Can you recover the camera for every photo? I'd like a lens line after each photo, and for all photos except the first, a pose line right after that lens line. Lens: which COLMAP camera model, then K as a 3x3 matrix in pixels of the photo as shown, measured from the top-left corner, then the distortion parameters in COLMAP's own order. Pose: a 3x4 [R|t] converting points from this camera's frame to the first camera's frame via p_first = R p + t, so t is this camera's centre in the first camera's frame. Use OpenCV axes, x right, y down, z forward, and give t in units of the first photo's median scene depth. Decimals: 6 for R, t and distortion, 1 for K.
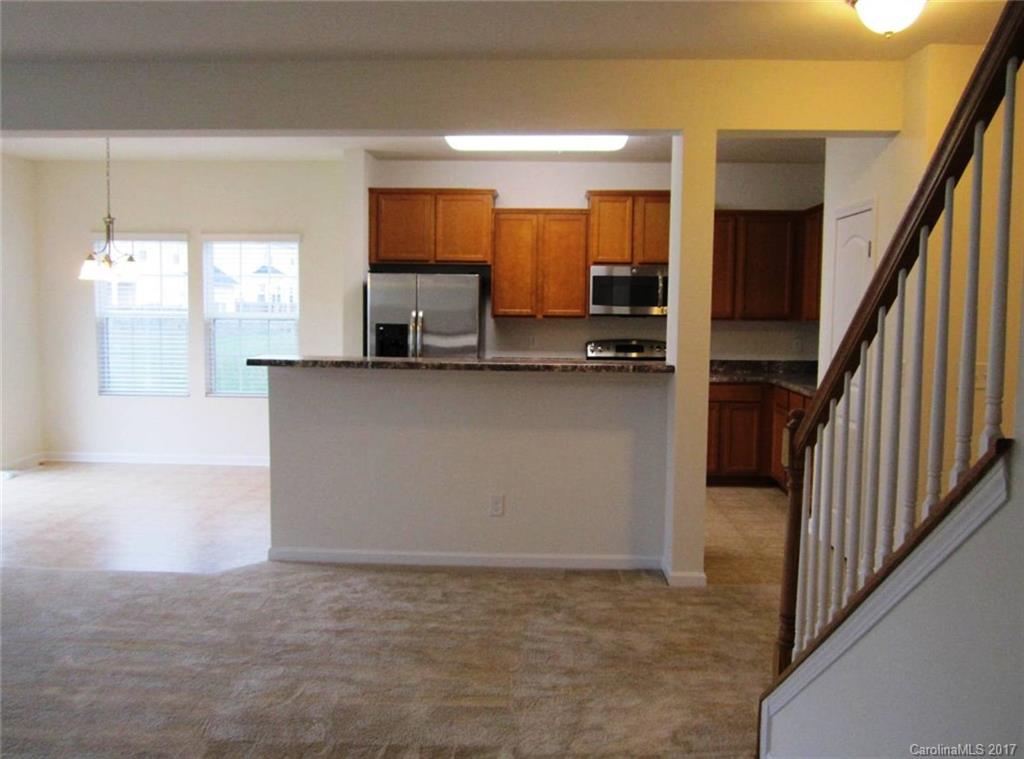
lens RADIAL K [[867.6, 0, 512.0], [0, 867.6, 379.5], [0, 0, 1]] dist [-0.051208, 0.006425]
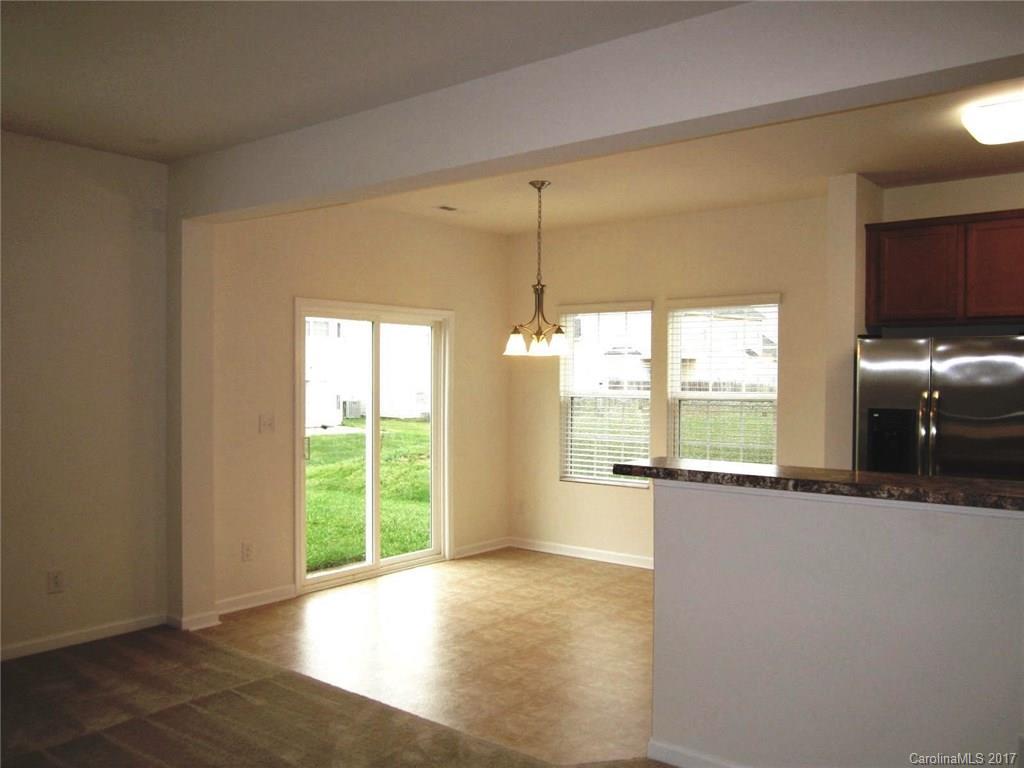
lens RADIAL K [[832.2, 0, 512.0], [0, 832.2, 384.0], [0, 0, 1]] dist [-0.049446, -0.002314]
pose [[0.794837, -0.006219, -0.606792, 0.020493], [-0.042394, 0.996935, -0.065749, -0.025580], [0.605341, 0.077984, 0.792137, 0.265180]]
